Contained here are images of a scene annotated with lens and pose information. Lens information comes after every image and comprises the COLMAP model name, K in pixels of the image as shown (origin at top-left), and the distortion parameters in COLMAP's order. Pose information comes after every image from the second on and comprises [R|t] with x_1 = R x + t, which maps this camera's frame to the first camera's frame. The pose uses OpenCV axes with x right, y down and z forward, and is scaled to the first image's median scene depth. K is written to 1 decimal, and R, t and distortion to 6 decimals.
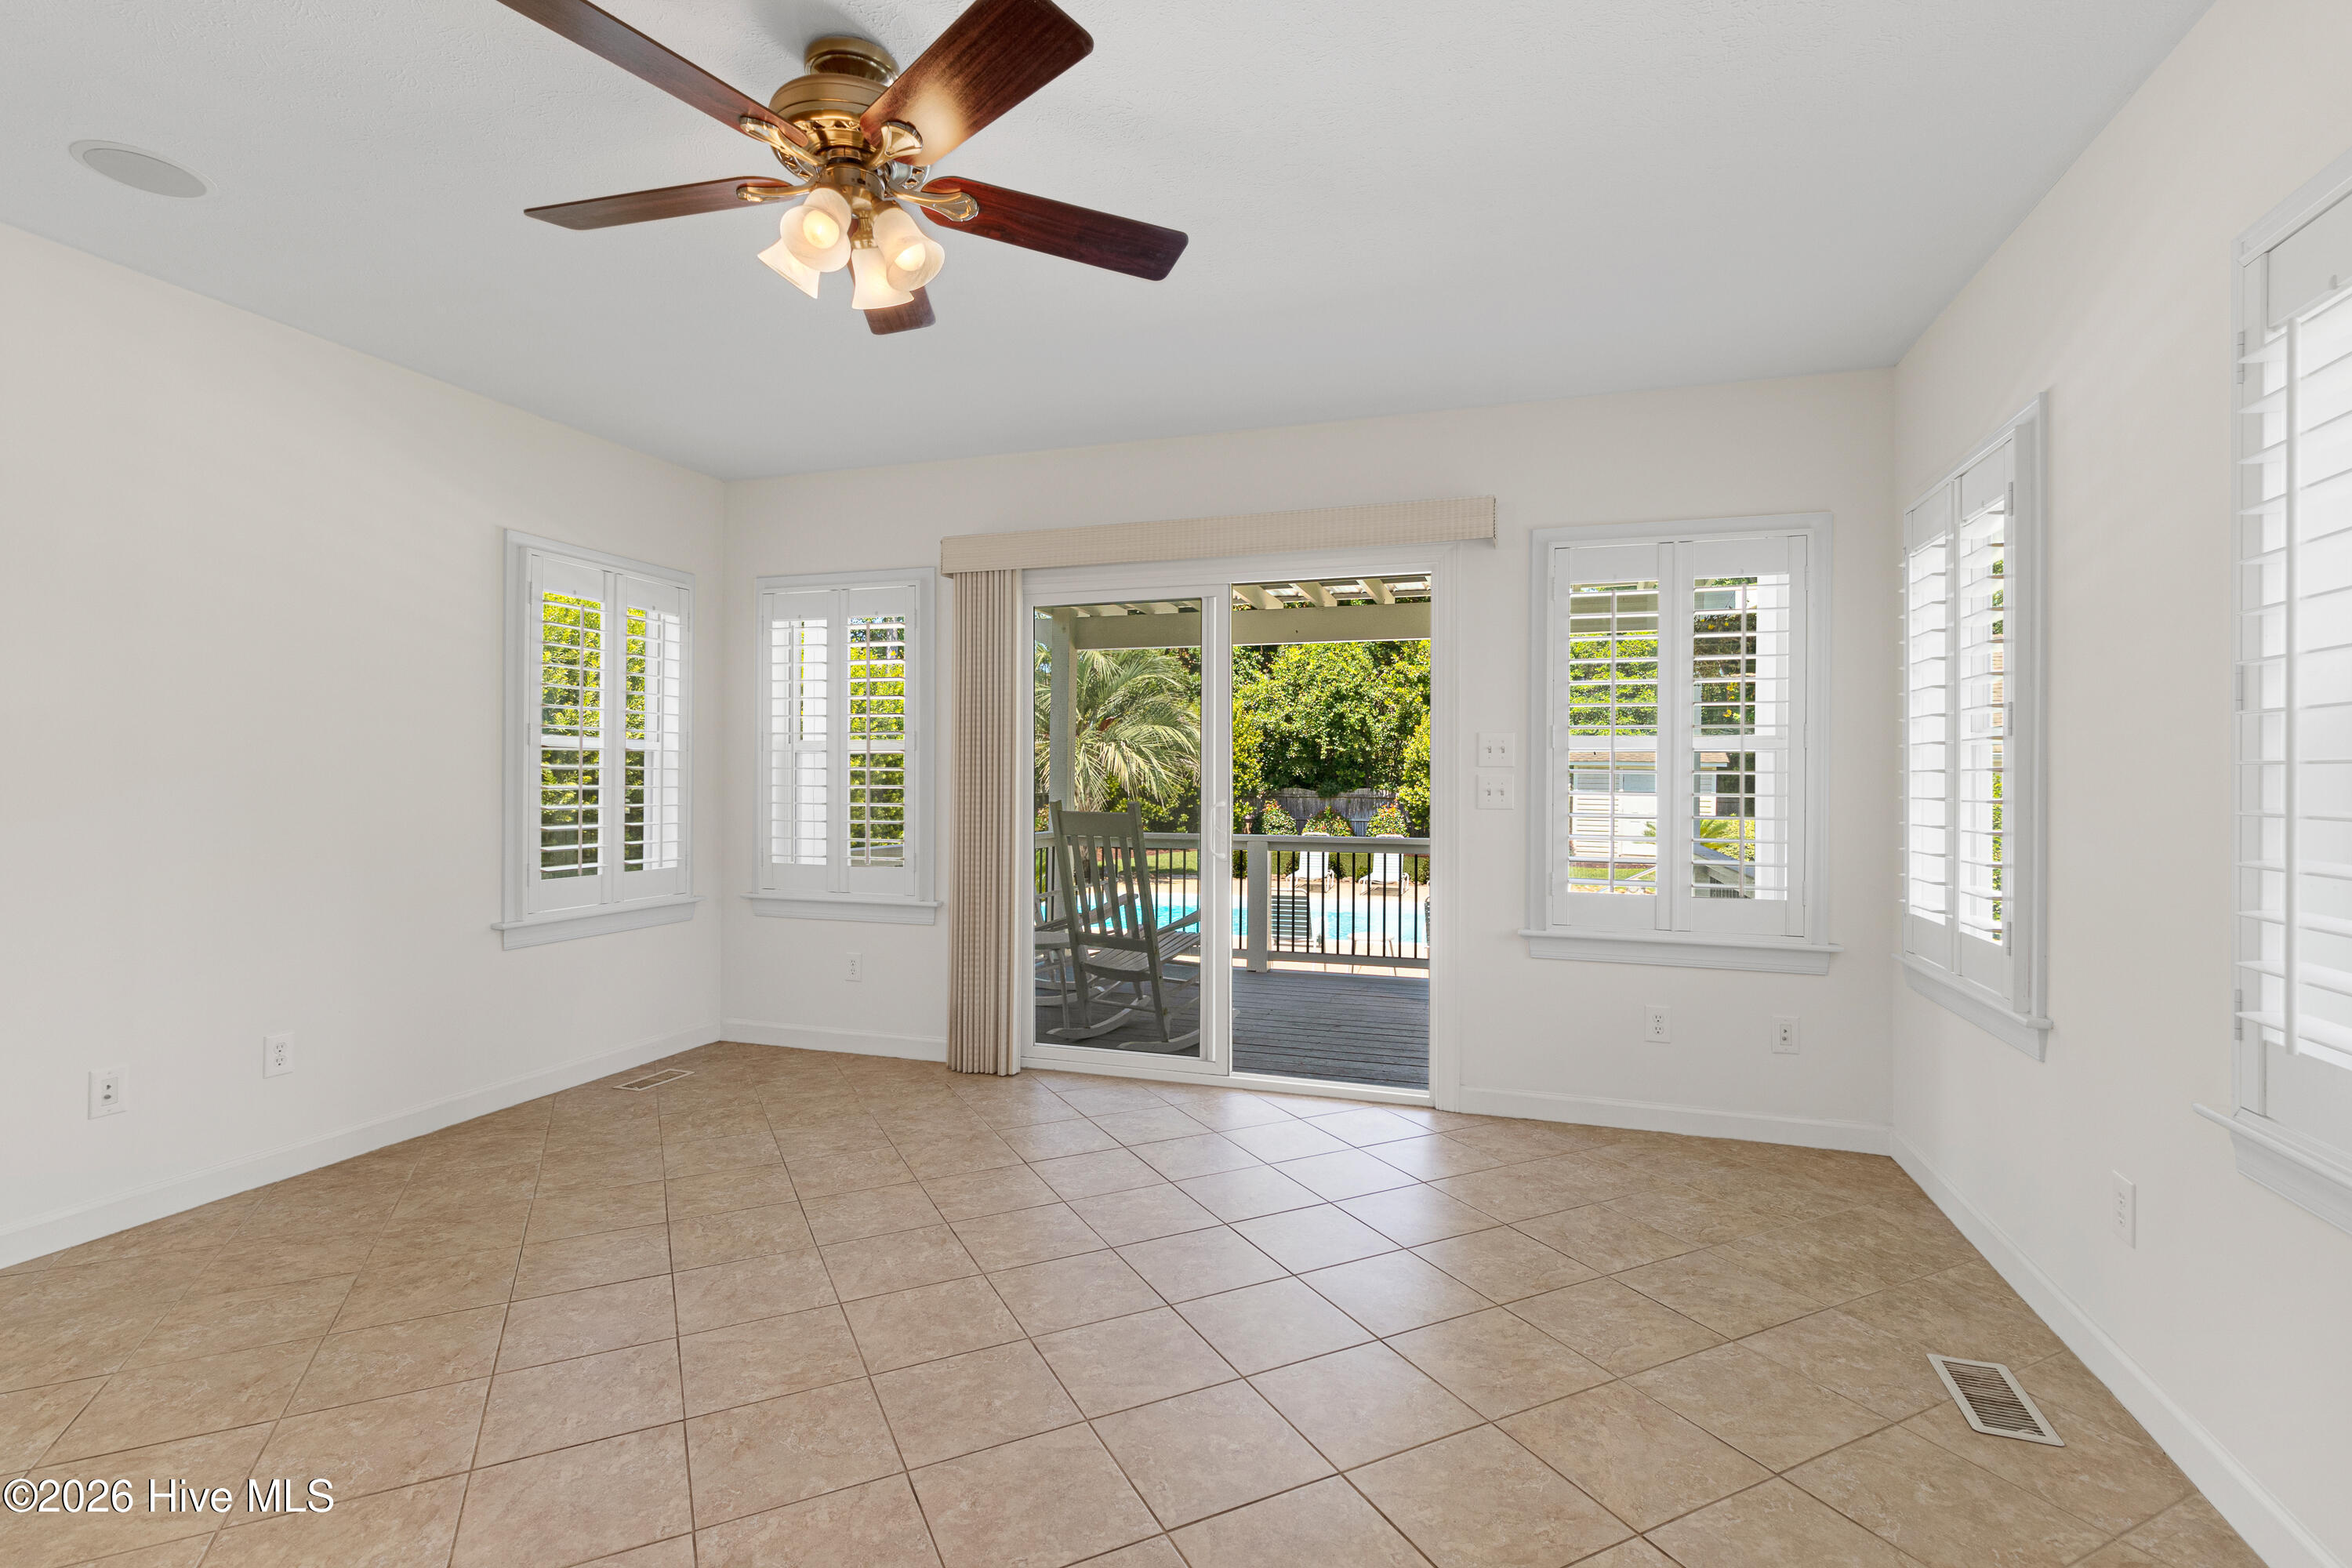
lens RADIAL K [[1090.0, 0, 1155.4], [0, 1090.0, 792.2], [0, 0, 1]] dist [0.018495, -0.000116]
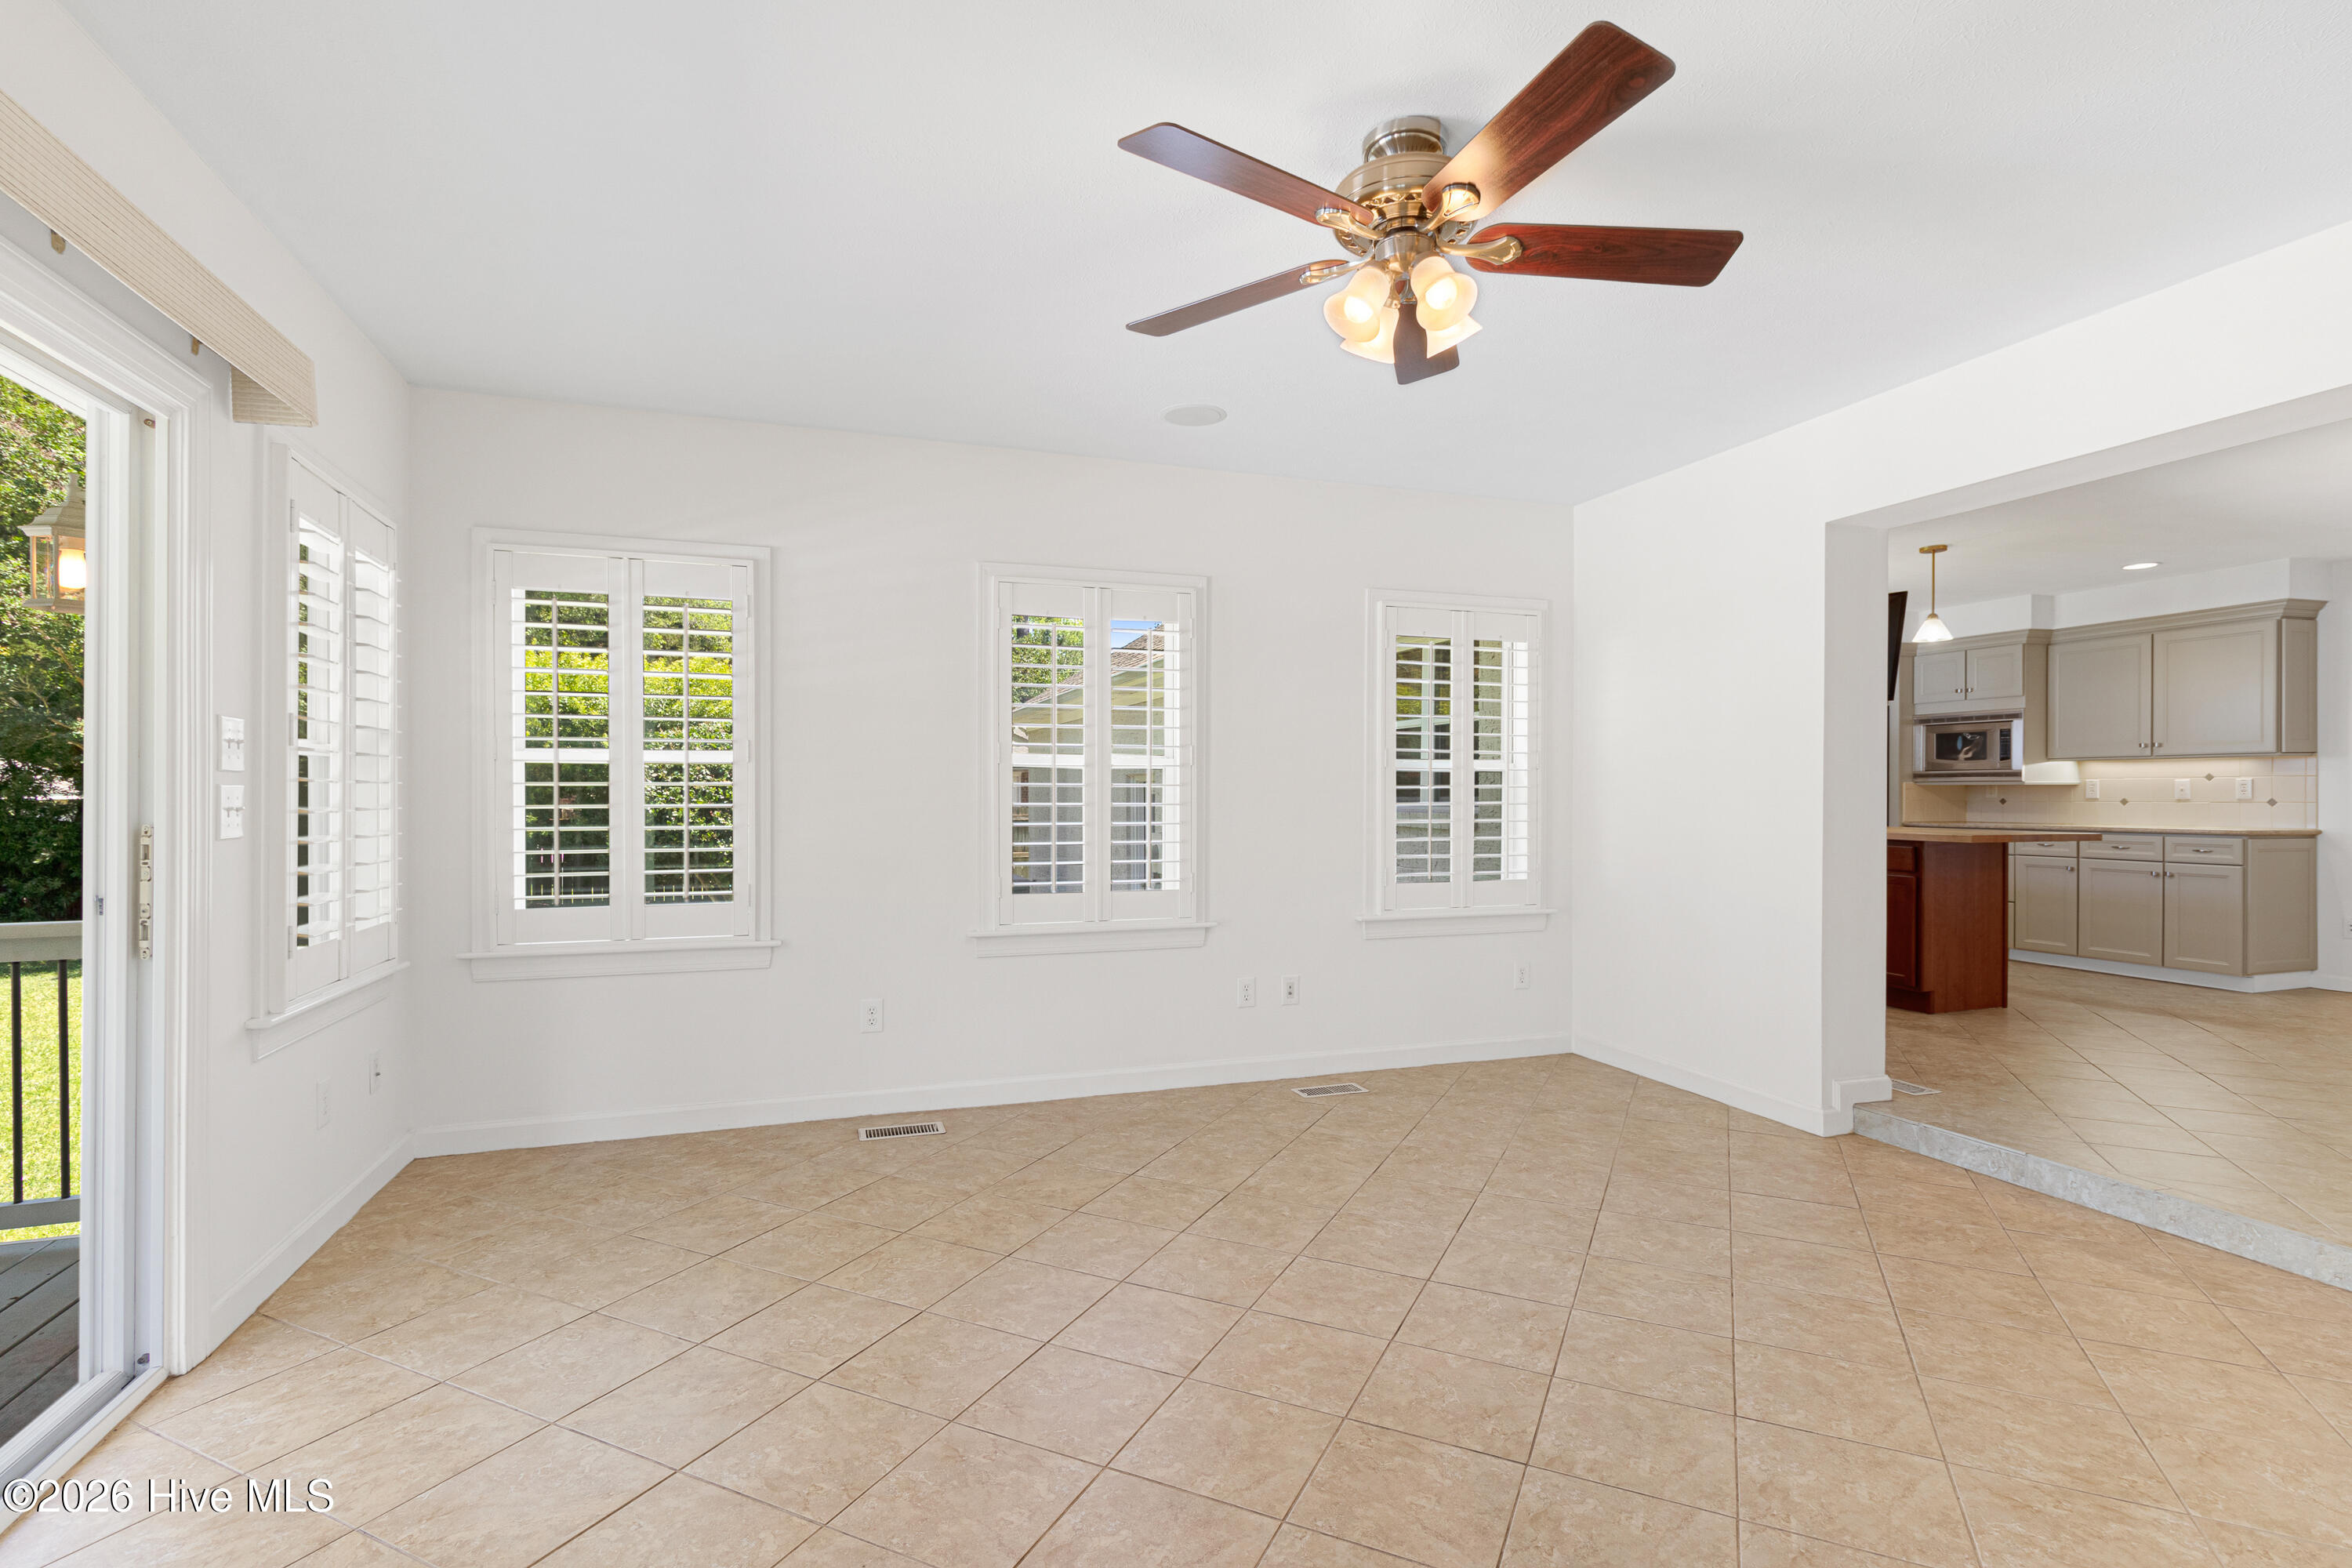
lens RADIAL K [[1090.0, 0, 1184.7], [0, 1090.0, 795.0], [0, 0, 1]] dist [0.018495, -0.000116]
pose [[-0.618038, -0.006929, 0.786117, -0.800990], [0.003700, 0.999924, 0.011723, -0.024491], [-0.786139, 0.010154, -0.617966, 1.467212]]
